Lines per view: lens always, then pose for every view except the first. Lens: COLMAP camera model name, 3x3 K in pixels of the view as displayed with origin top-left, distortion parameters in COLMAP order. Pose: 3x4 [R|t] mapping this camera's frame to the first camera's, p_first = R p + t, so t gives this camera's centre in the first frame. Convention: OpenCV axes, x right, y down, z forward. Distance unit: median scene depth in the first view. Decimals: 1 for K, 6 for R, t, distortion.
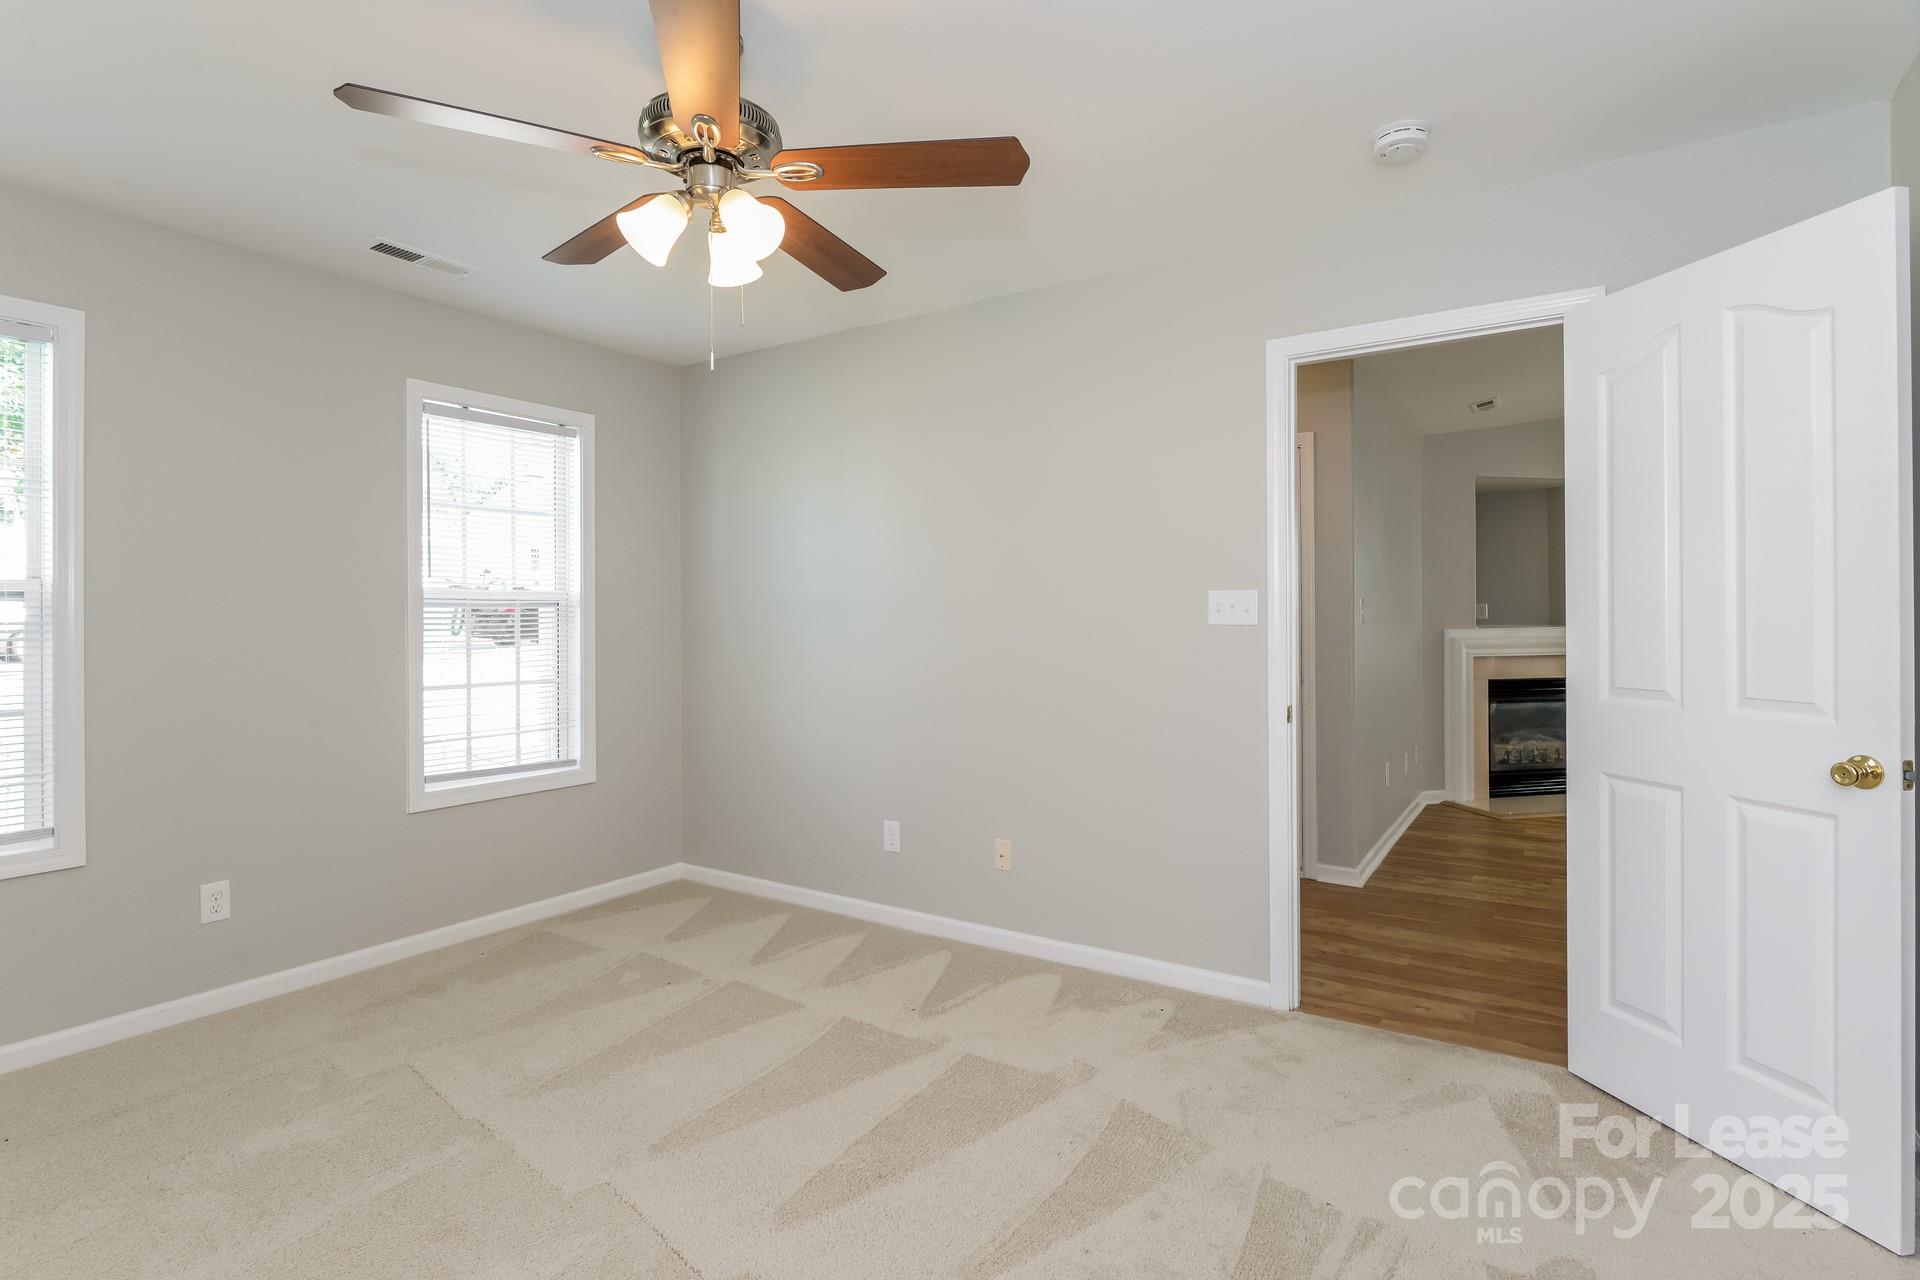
lens RADIAL K [[938.0, 0, 960.0], [0, 938.0, 640.0], [0, 0, 1]] dist [0.001797, -0.000149]
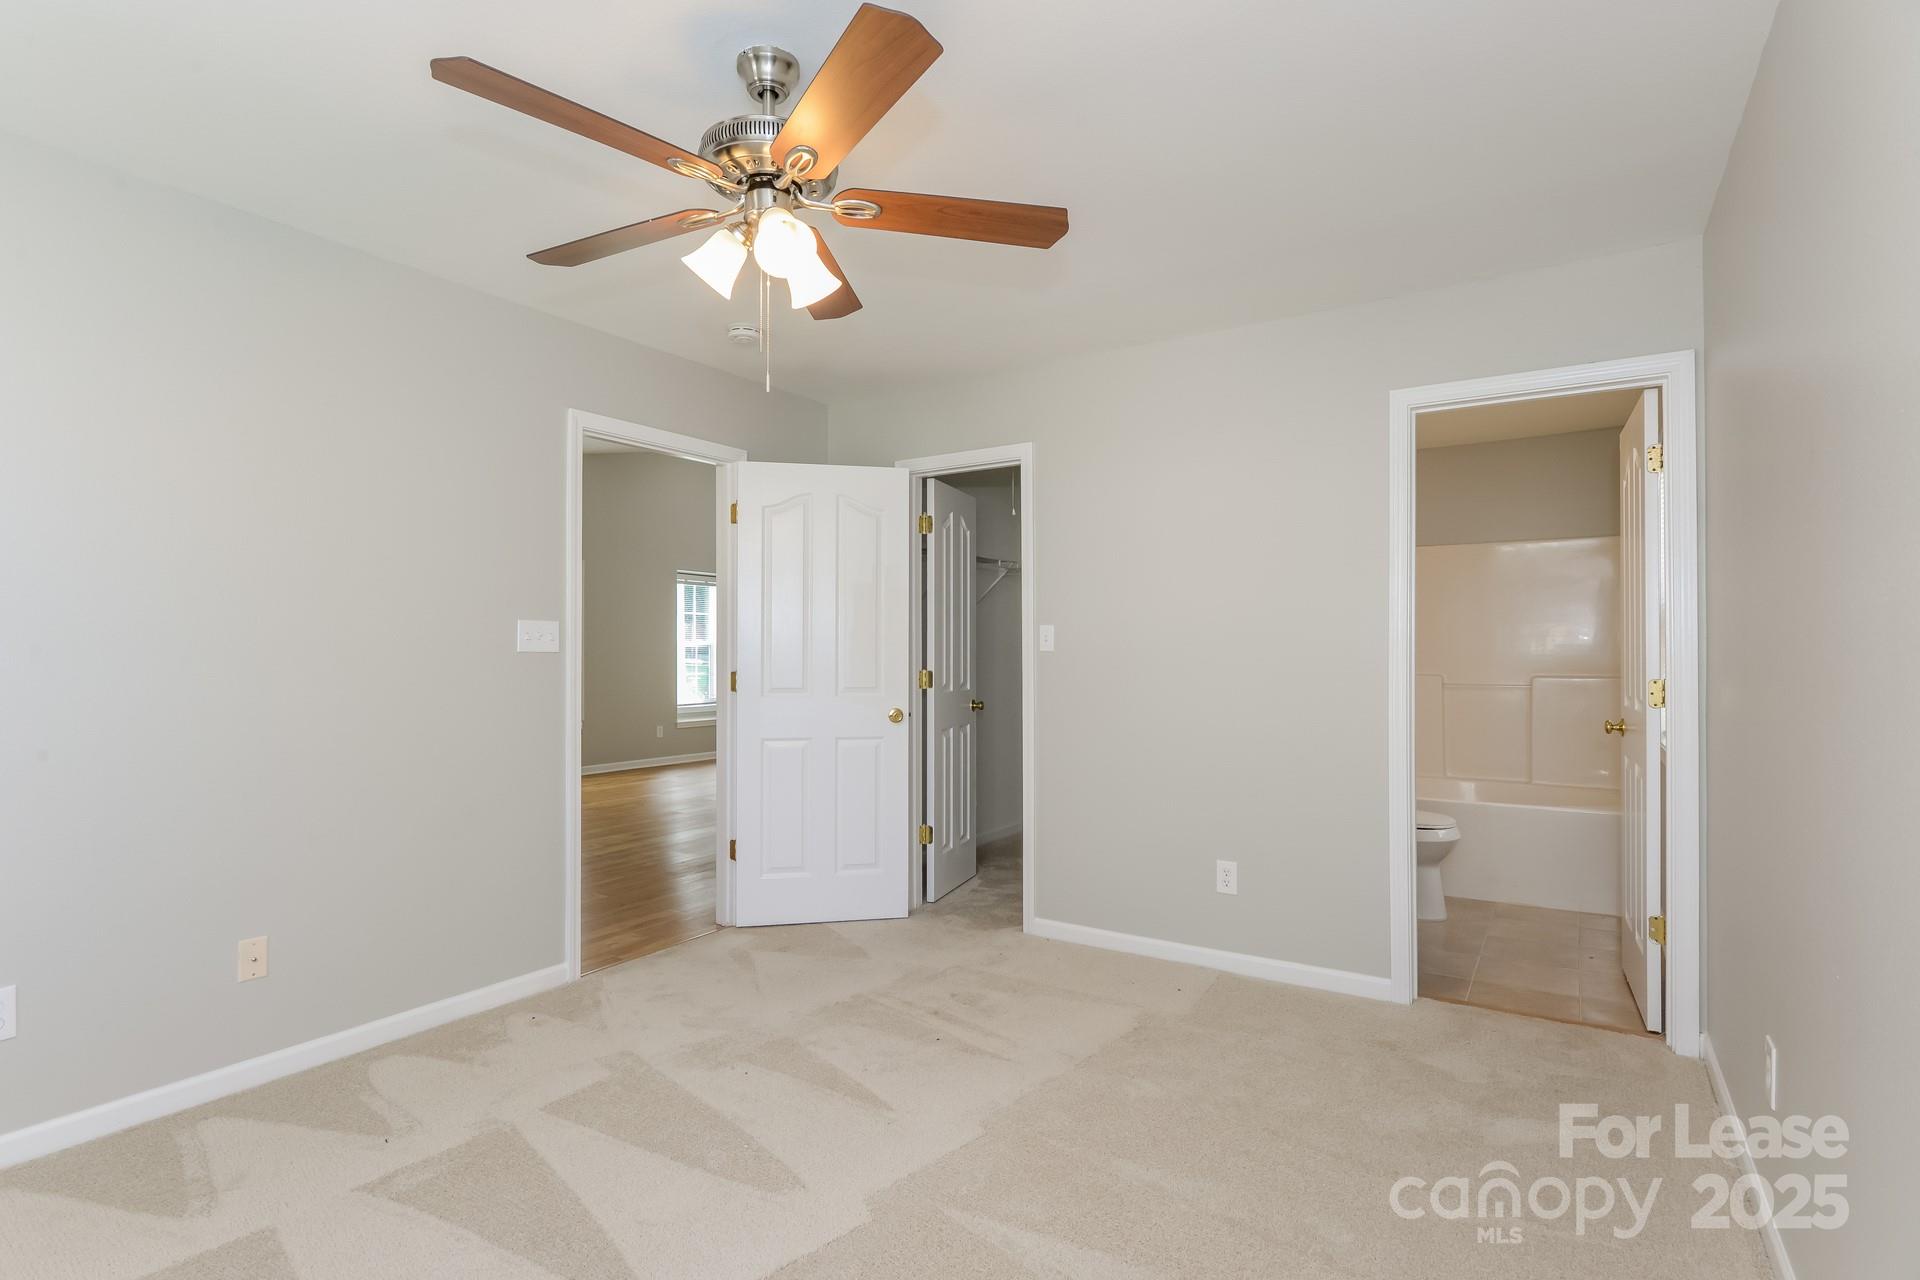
lens RADIAL K [[979.1, 0, 928.4], [0, 979.1, 634.1], [0, 0, 1]] dist [-0.000309, 0.000048]
pose [[0.034378, 0.012381, 0.999332, -0.268199], [0.016028, 0.999788, -0.012938, -0.004817], [-0.999280, 0.016462, 0.034172, 0.157153]]
